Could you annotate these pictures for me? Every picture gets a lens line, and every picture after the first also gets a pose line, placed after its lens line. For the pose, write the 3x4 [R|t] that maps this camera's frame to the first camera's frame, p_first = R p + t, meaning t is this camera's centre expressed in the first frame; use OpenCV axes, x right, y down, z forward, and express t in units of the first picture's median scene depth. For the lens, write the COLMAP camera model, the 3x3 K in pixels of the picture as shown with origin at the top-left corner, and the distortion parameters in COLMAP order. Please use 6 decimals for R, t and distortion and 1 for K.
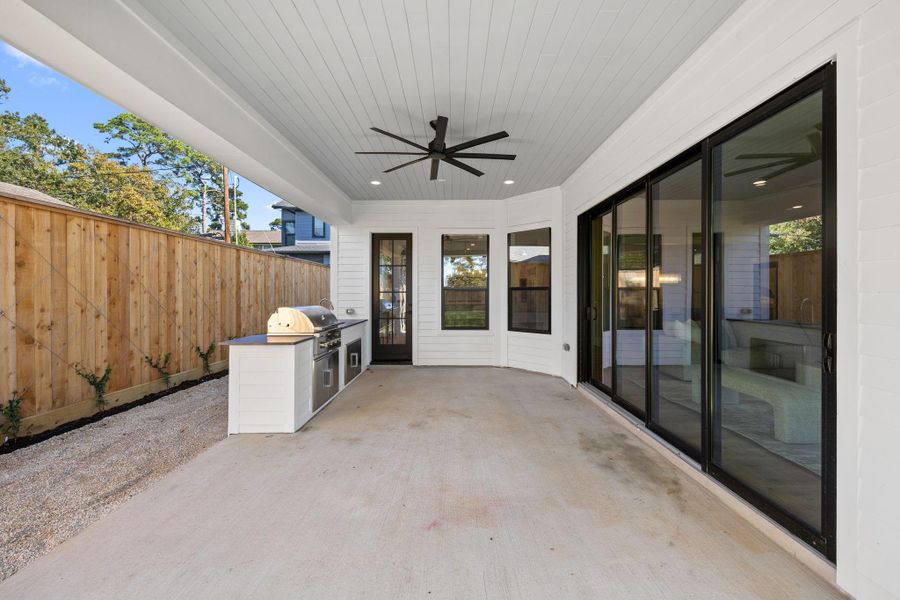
lens RADIAL K [[348.6, 0, 449.7], [0, 348.6, 294.8], [0, 0, 1]] dist [0.001462, -0.000130]
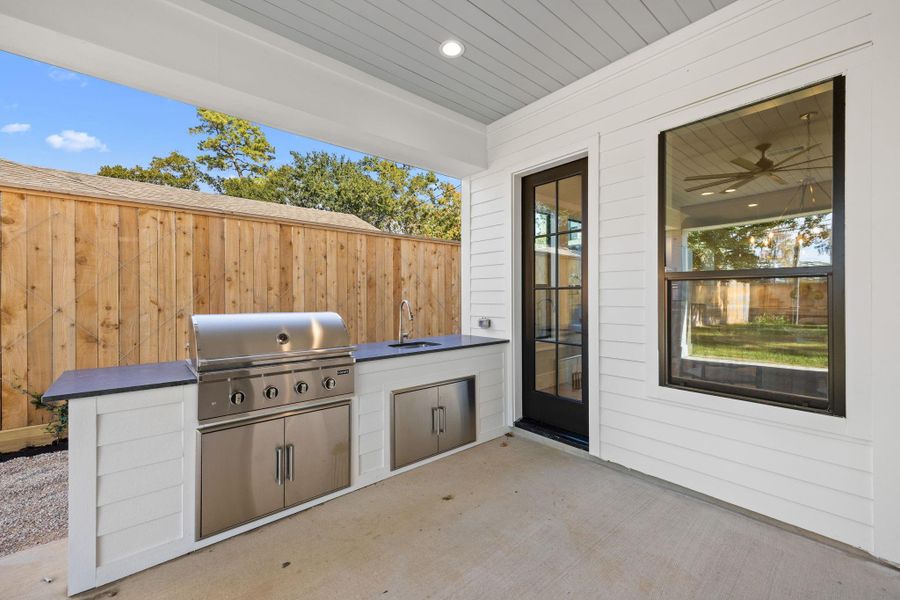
lens RADIAL K [[369.3, 0, 452.0], [0, 369.3, 297.0], [0, 0, 1]] dist [0.015419, -0.000050]
pose [[0.658007, 0.001335, -0.753010, 0.185450], [-0.003279, 0.999994, -0.001093, 0.008594], [0.753004, 0.003188, 0.658008, 0.794150]]
